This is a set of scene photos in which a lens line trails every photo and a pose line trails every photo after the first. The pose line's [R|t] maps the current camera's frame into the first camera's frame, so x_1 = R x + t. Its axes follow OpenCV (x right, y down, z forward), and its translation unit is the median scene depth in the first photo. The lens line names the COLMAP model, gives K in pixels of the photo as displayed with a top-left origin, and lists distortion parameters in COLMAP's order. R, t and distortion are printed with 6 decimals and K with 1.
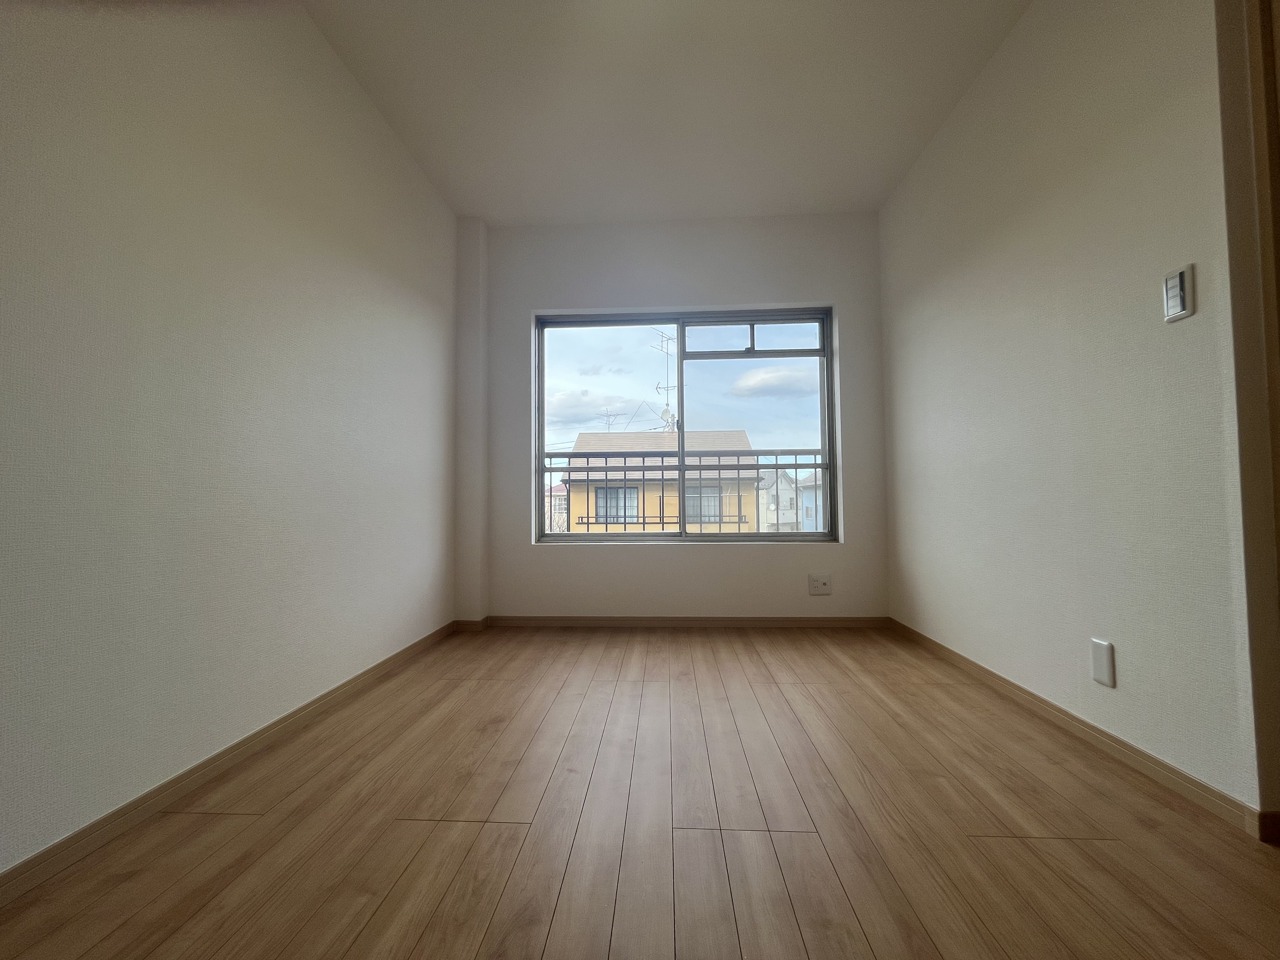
lens RADIAL K [[524.4, 0, 636.3], [0, 524.4, 480.4], [0, 0, 1]] dist [-0.003206, 0.000134]
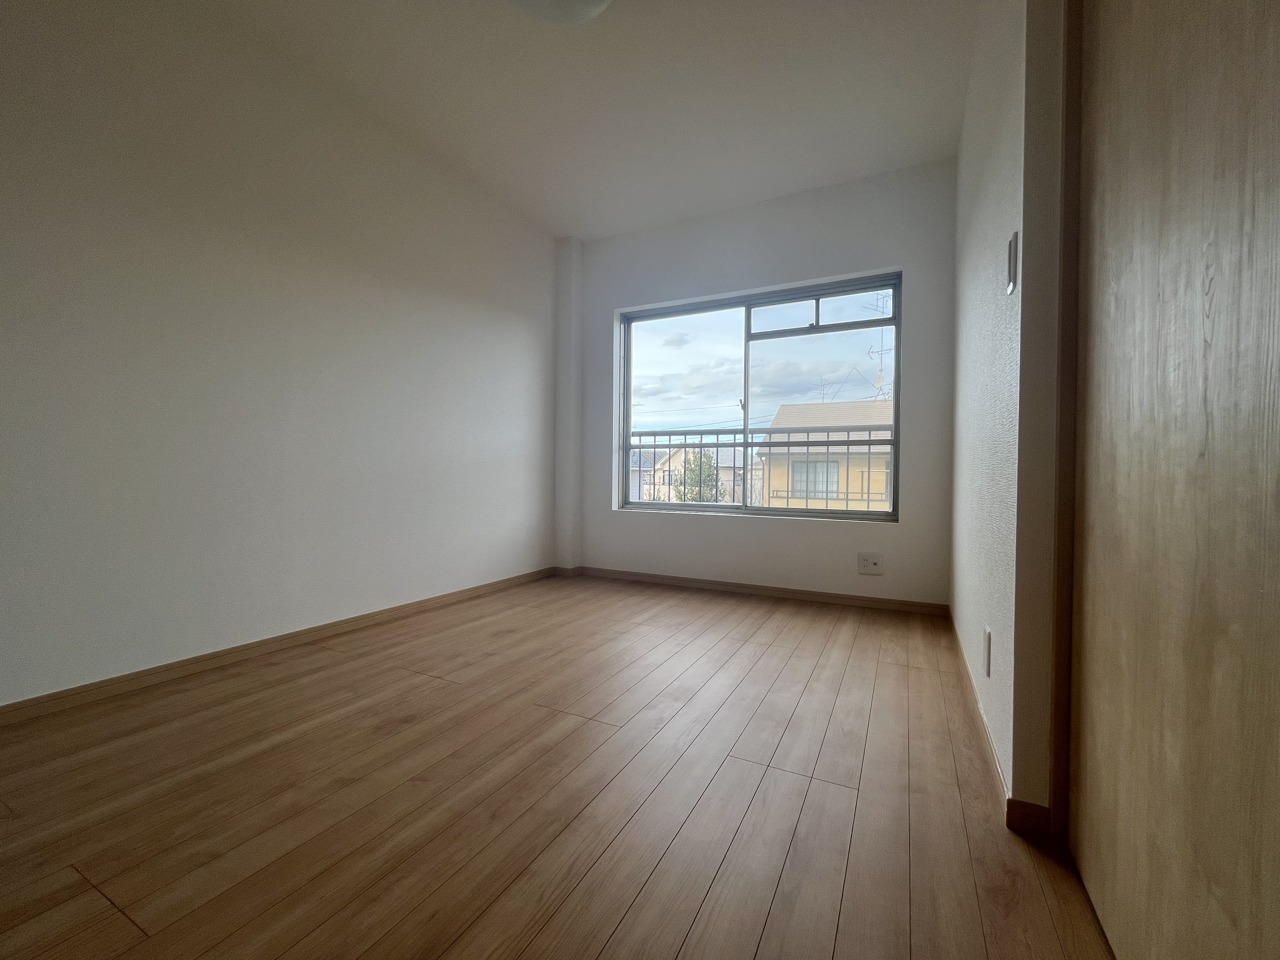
lens RADIAL K [[524.4, 0, 636.3], [0, 524.4, 480.4], [0, 0, 1]] dist [-0.003206, 0.000134]
pose [[0.912191, 0.022812, -0.409131, 0.319796], [-0.001556, 0.998635, 0.052210, -0.006969], [0.409763, -0.046989, 0.910981, -0.056924]]
